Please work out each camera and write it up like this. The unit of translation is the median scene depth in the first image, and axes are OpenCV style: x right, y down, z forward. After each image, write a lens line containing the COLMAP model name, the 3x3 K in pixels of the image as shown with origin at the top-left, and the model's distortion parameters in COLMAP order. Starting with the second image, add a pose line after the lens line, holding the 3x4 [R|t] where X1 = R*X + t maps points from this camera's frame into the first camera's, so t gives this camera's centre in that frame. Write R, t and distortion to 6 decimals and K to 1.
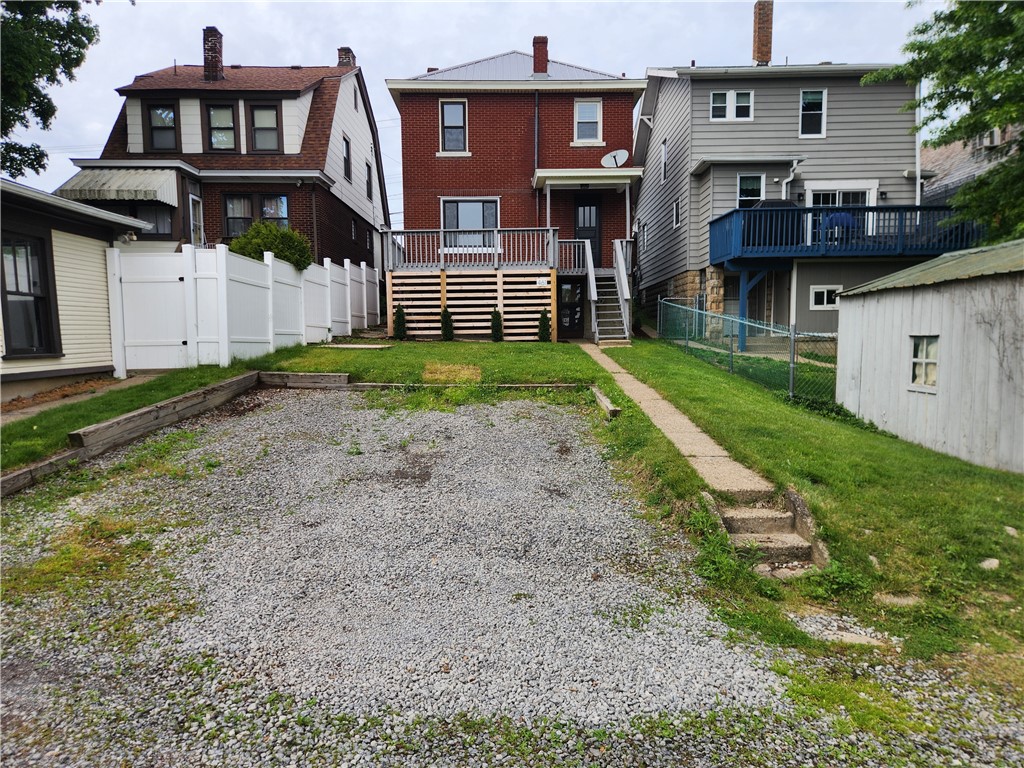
lens RADIAL K [[657.7, 0, 512.0], [0, 657.7, 384.0], [0, 0, 1]] dist [0.093599, -0.084806]
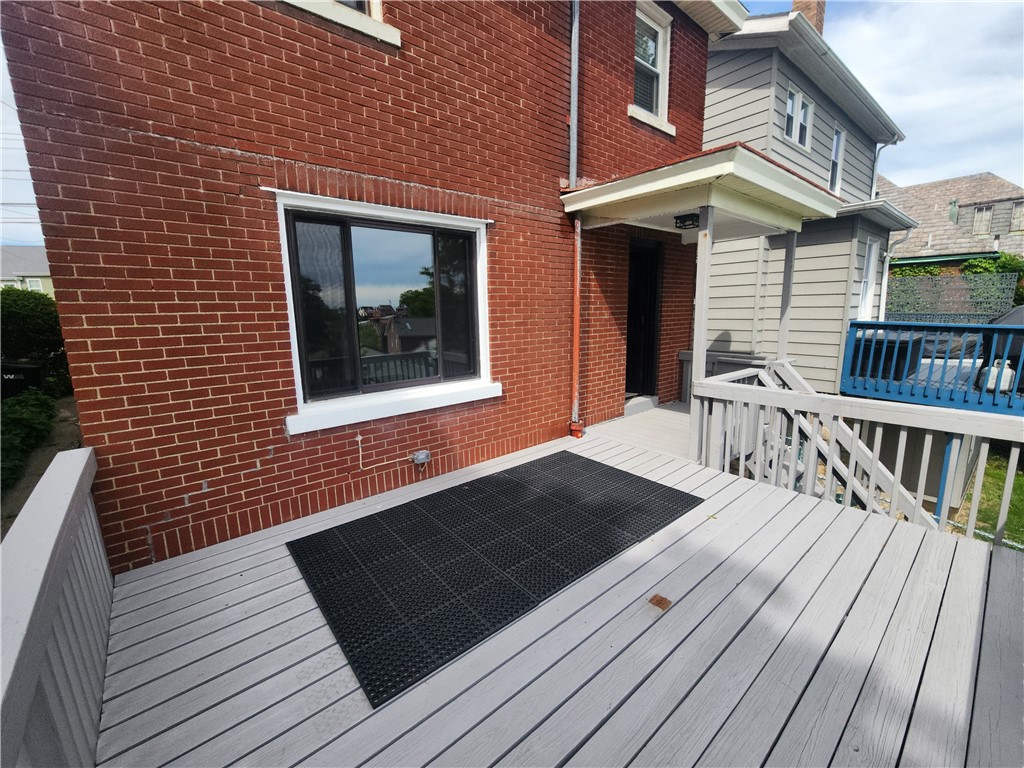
lens RADIAL K [[417.3, 0, 505.3], [0, 417.3, 378.6], [0, 0, 1]] dist [-0.002093, 0.000042]
pose [[0.770084, -0.109937, 0.628399, -0.143467], [0.056505, 0.992922, 0.104464, -0.236637], [-0.635435, -0.044938, 0.770845, 0.864349]]
